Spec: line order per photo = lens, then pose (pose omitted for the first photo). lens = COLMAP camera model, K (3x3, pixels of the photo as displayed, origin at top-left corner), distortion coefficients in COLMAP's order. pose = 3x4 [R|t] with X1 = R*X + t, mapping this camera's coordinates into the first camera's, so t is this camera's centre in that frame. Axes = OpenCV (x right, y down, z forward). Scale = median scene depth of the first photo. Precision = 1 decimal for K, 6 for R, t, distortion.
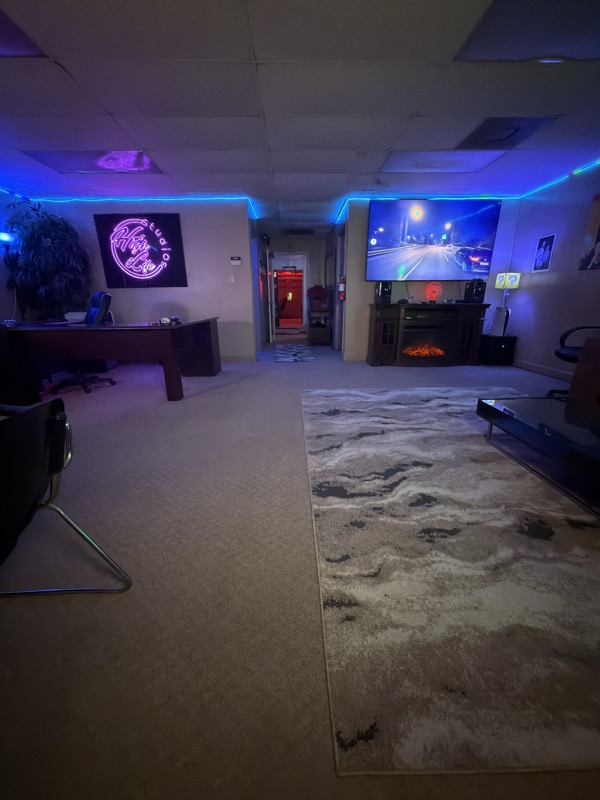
lens RADIAL K [[318.9, 0, 298.8], [0, 318.9, 401.5], [0, 0, 1]] dist [0.000298, -0.000025]
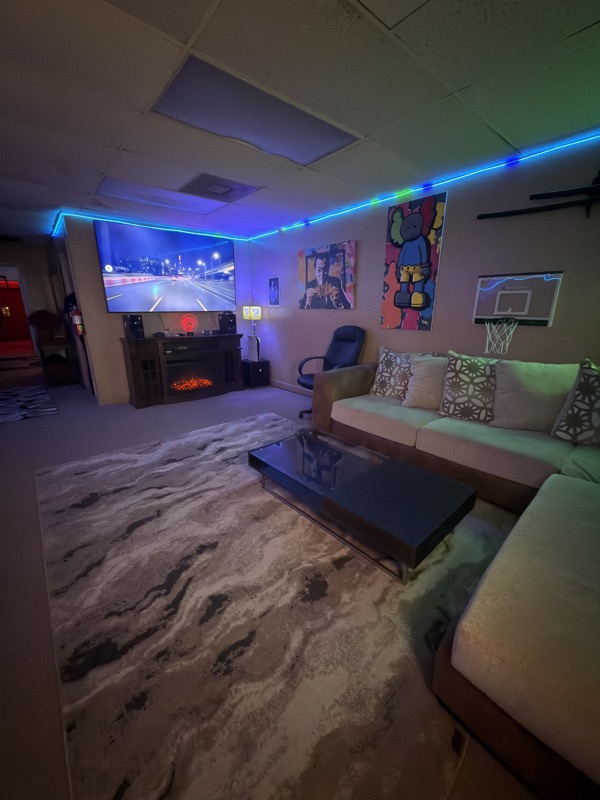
lens RADIAL K [[317.9, 0, 299.6], [0, 317.9, 398.9], [0, 0, 1]] dist [0.000430, -0.000057]
pose [[0.774815, -0.173137, 0.608018, 0.075705], [0.188639, 0.981270, 0.039036, -0.139425], [-0.603388, 0.084450, 0.792963, 0.055970]]
